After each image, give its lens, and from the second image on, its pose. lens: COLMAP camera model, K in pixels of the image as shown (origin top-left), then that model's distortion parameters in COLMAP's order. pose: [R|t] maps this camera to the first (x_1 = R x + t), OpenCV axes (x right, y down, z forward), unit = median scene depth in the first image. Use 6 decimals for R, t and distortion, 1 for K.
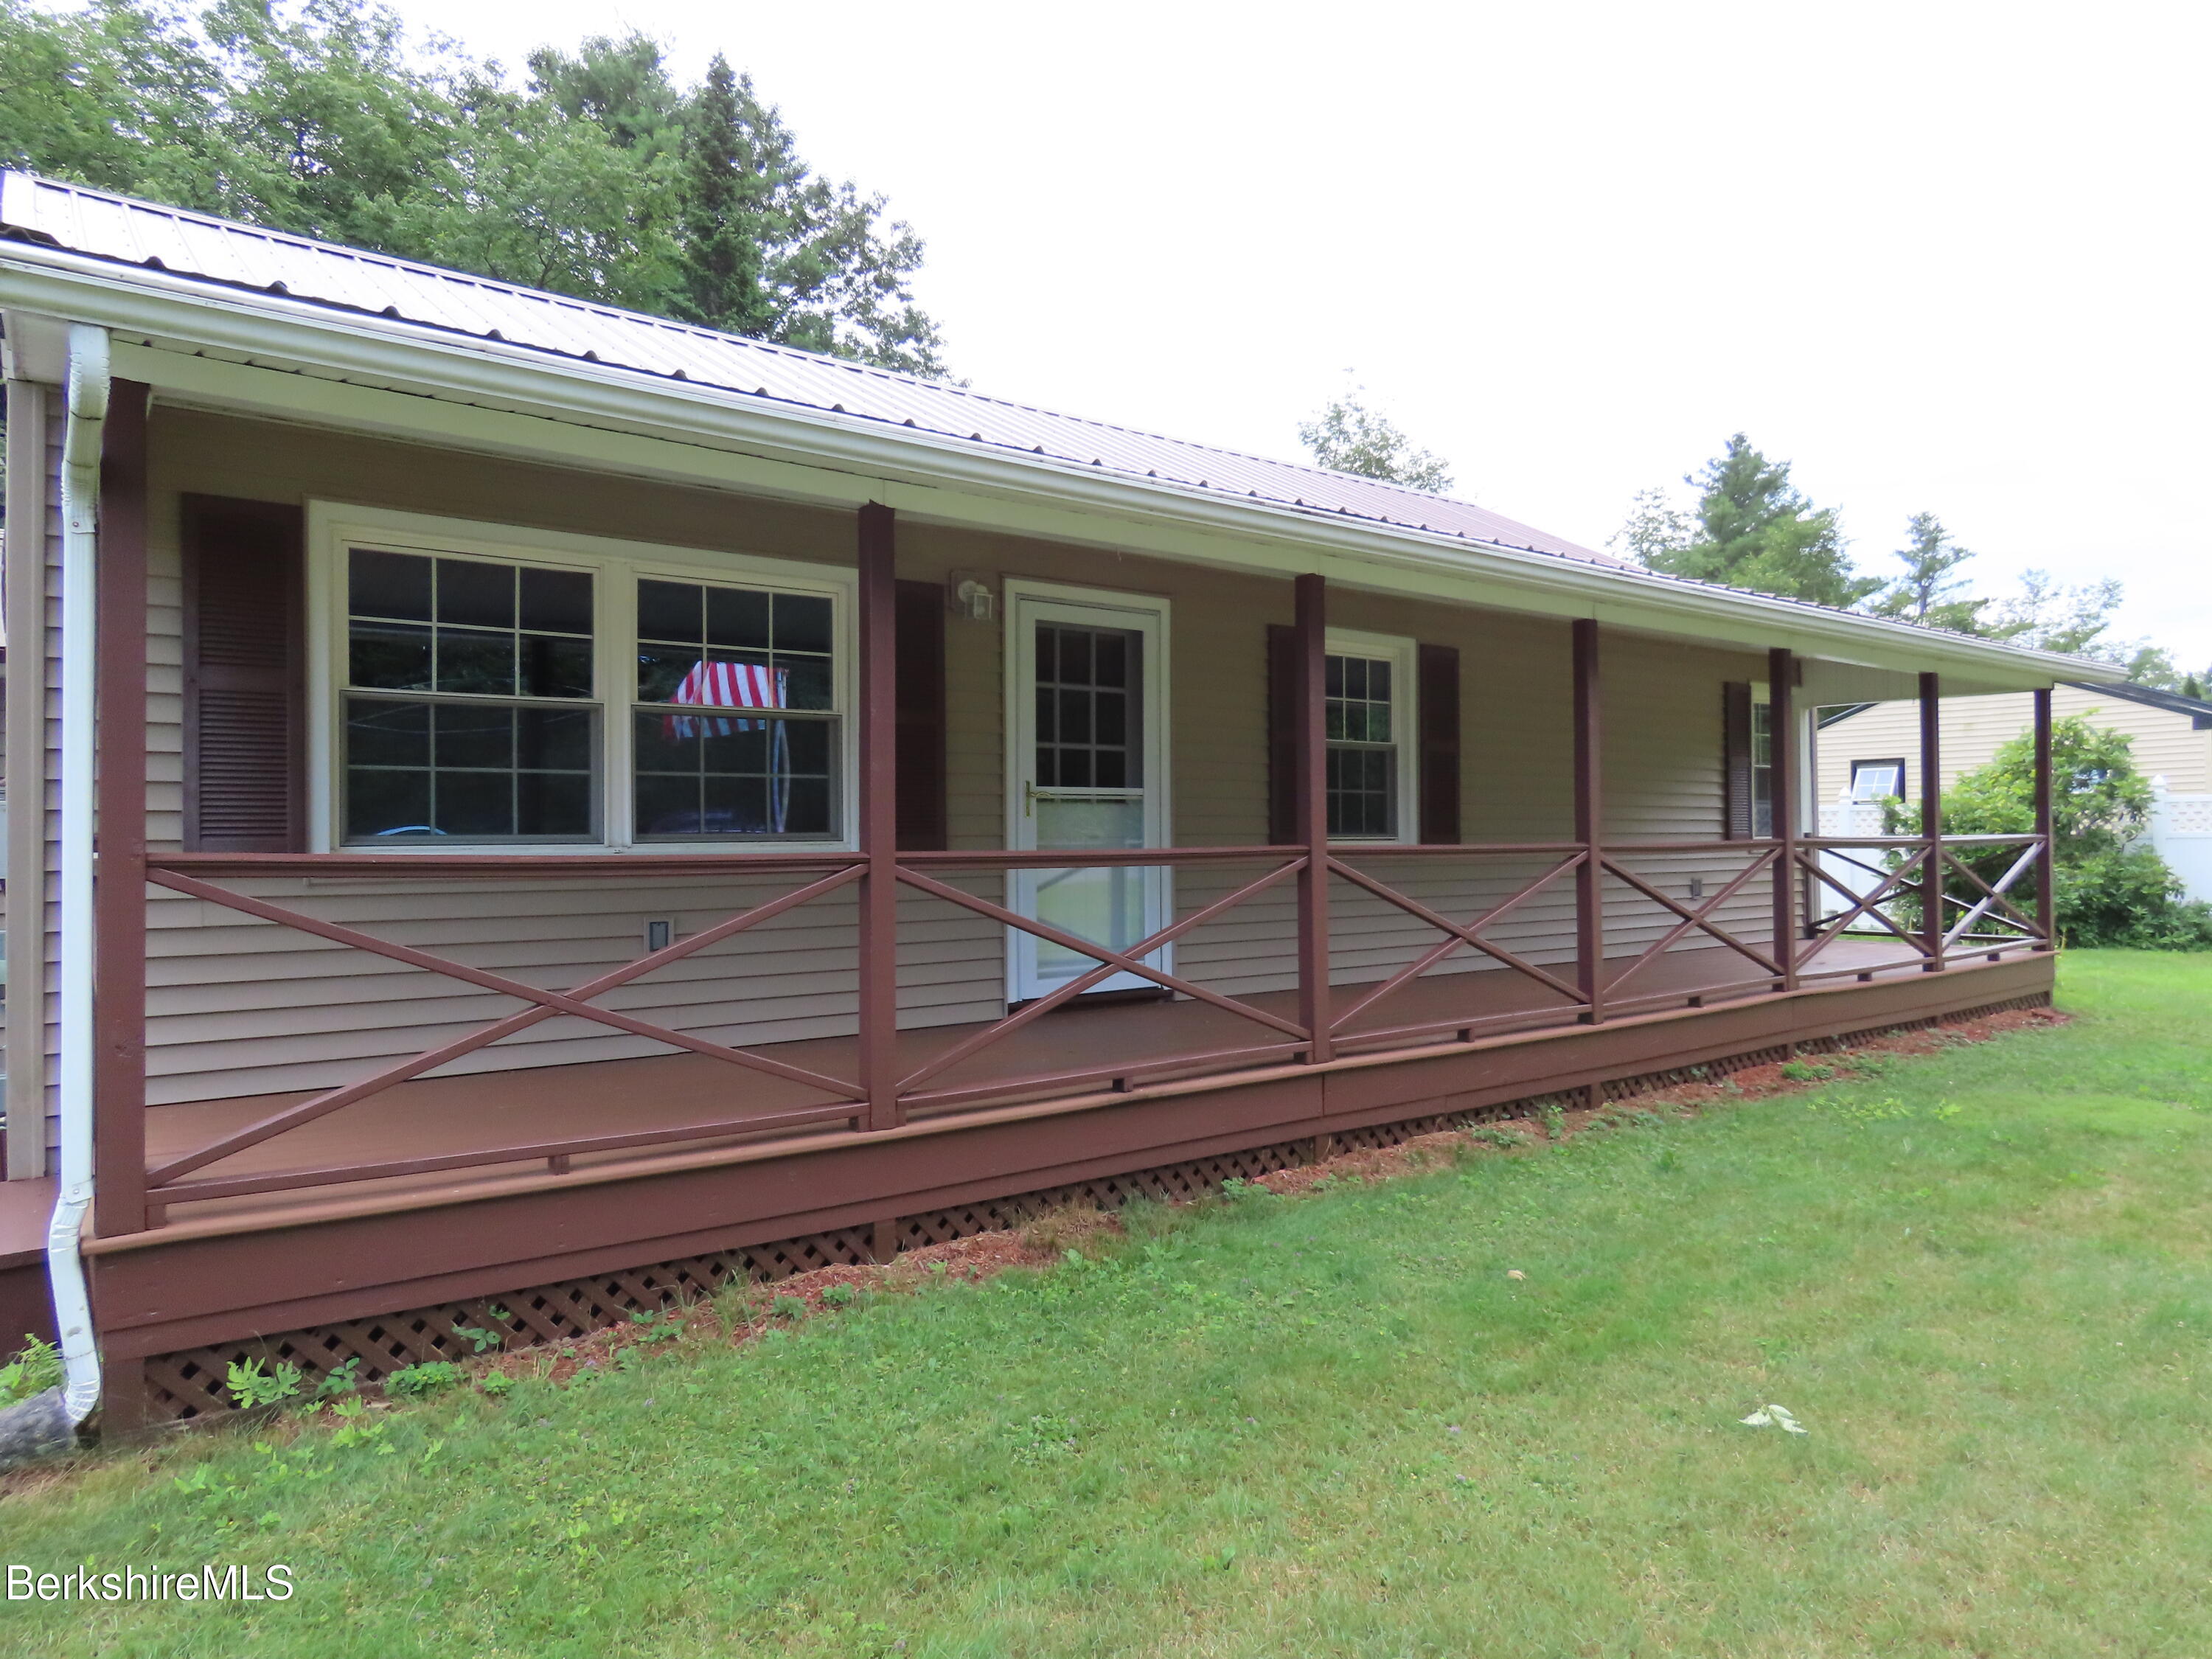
lens RADIAL K [[1393.5, 0, 1106.0], [0, 1393.5, 829.5], [0, 0, 1]] dist [-0.009160, 0.003750]
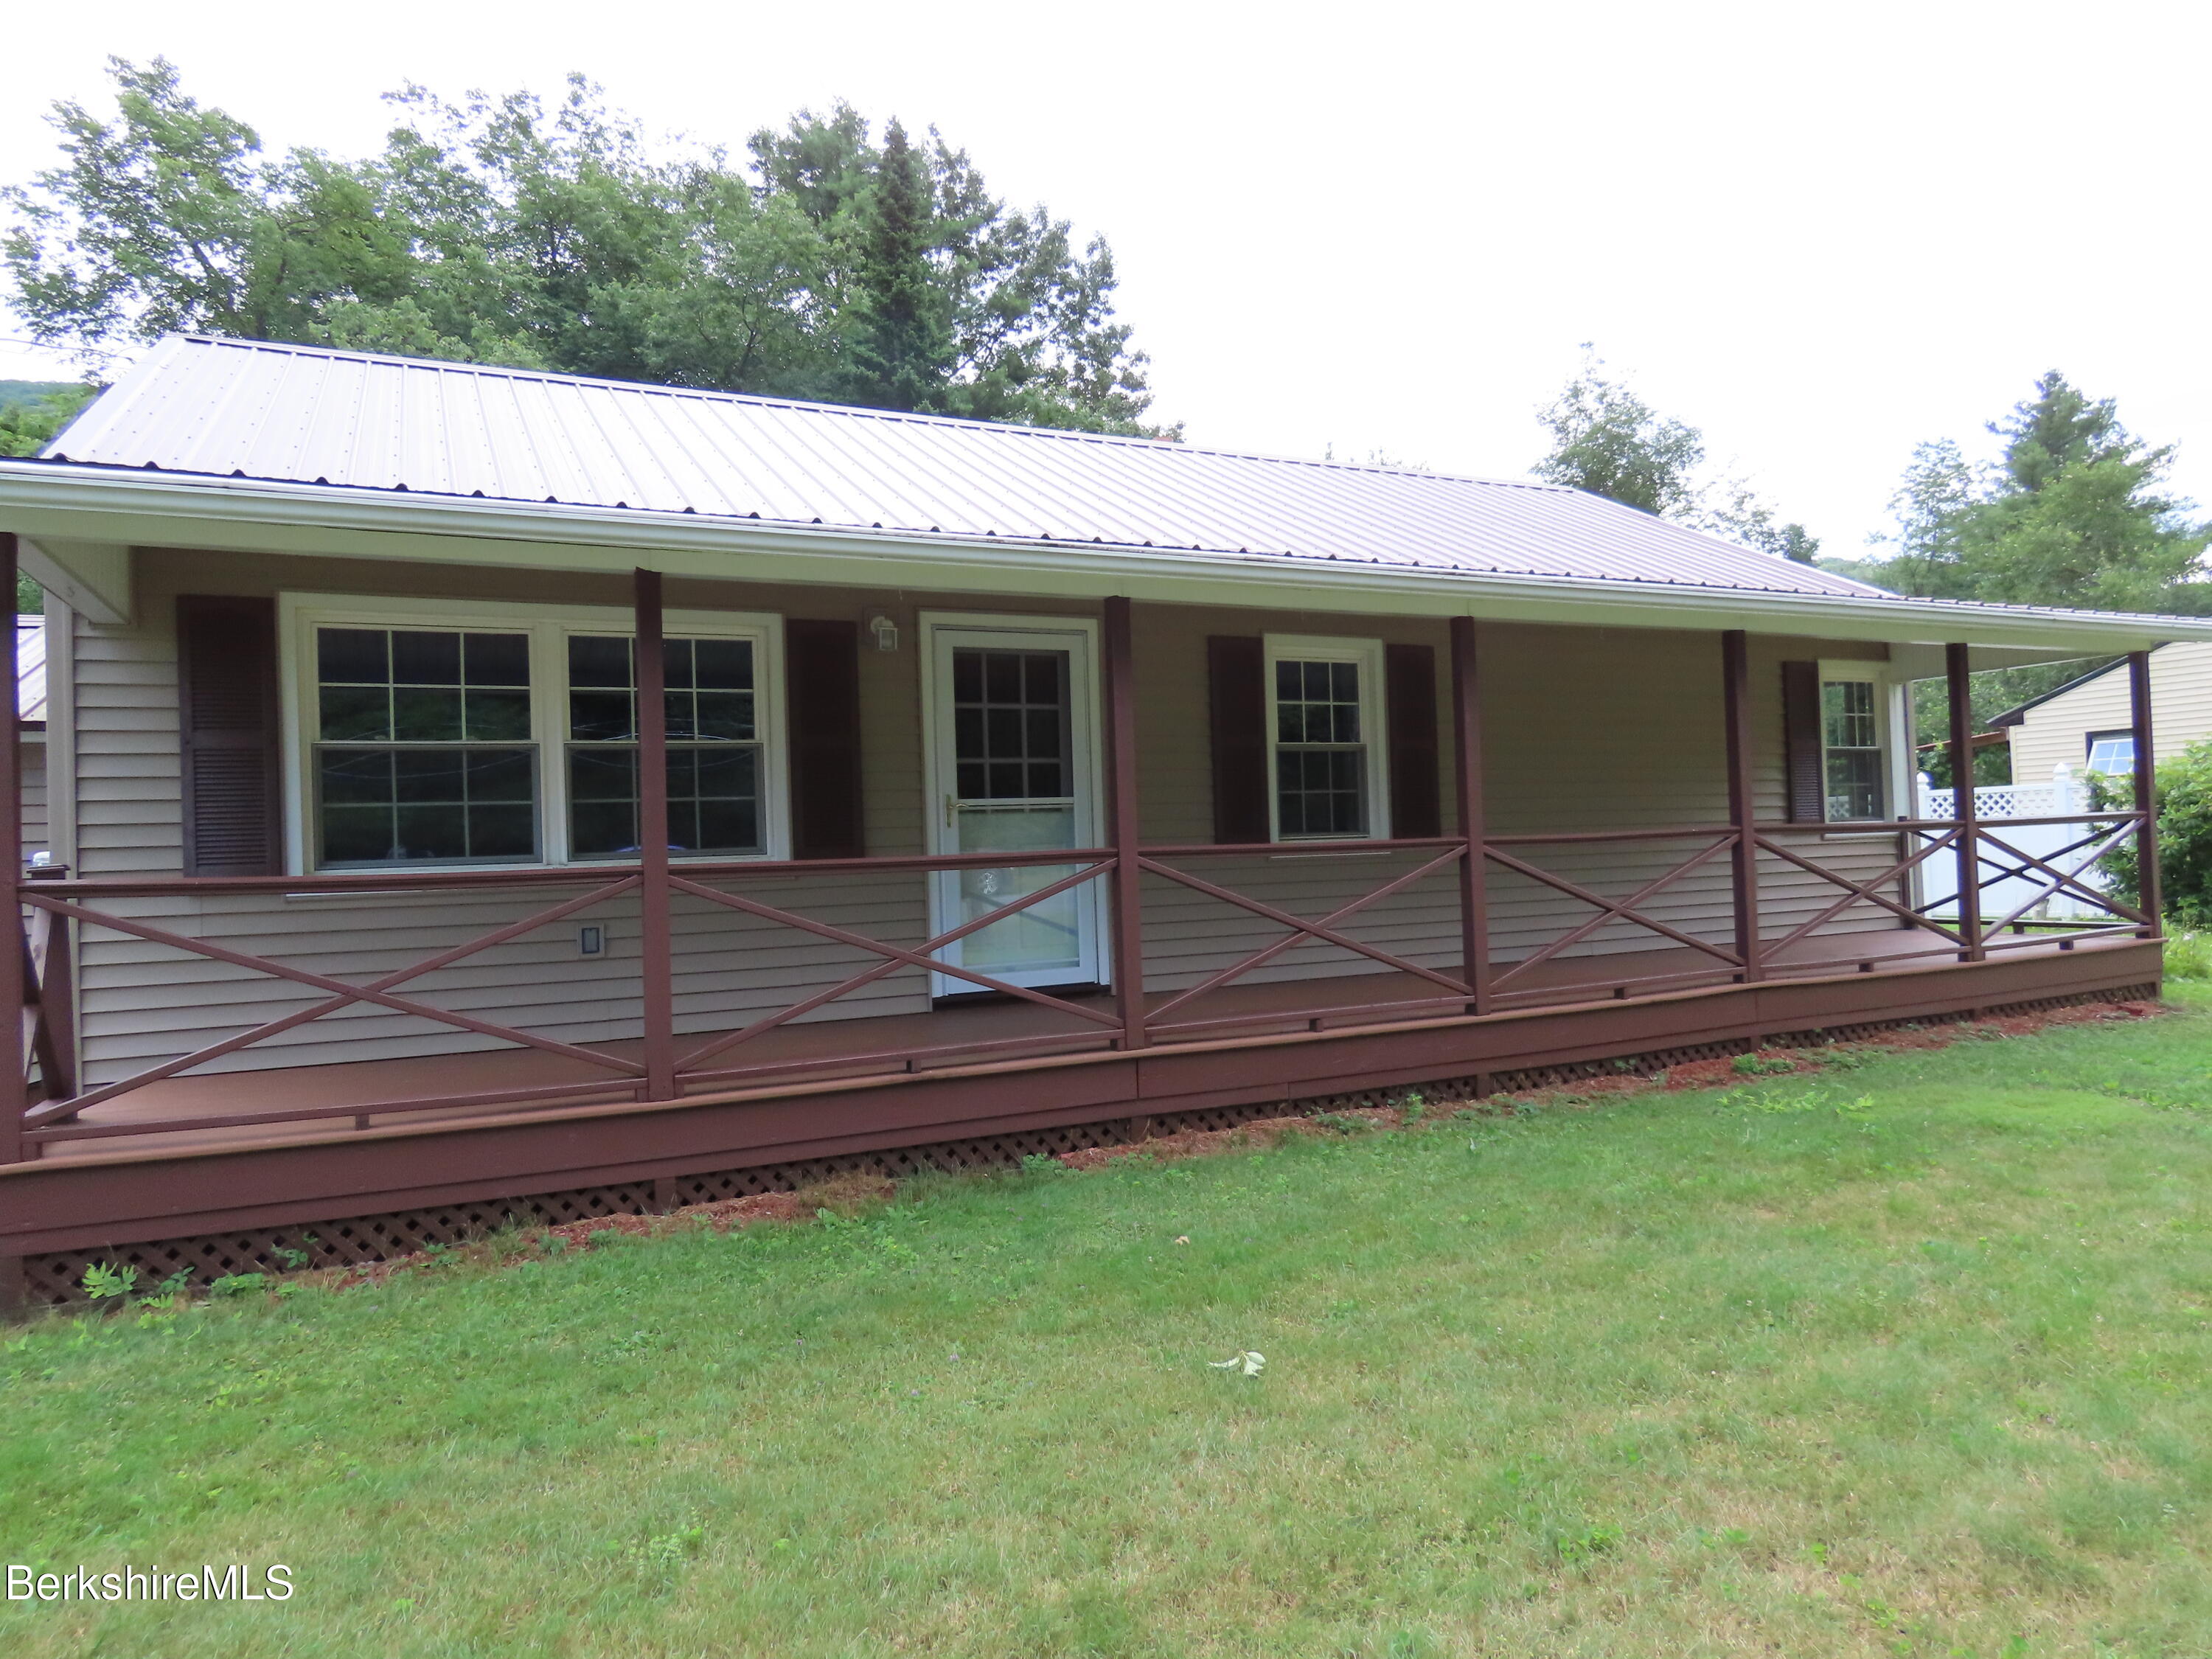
lens RADIAL K [[1393.5, 0, 1106.0], [0, 1393.5, 829.5], [0, 0, 1]] dist [-0.009160, 0.003750]
pose [[0.978684, -0.029840, -0.203192, 0.299747], [0.029130, 0.999555, -0.006489, 0.003335], [0.203296, 0.000431, 0.979117, -0.049038]]
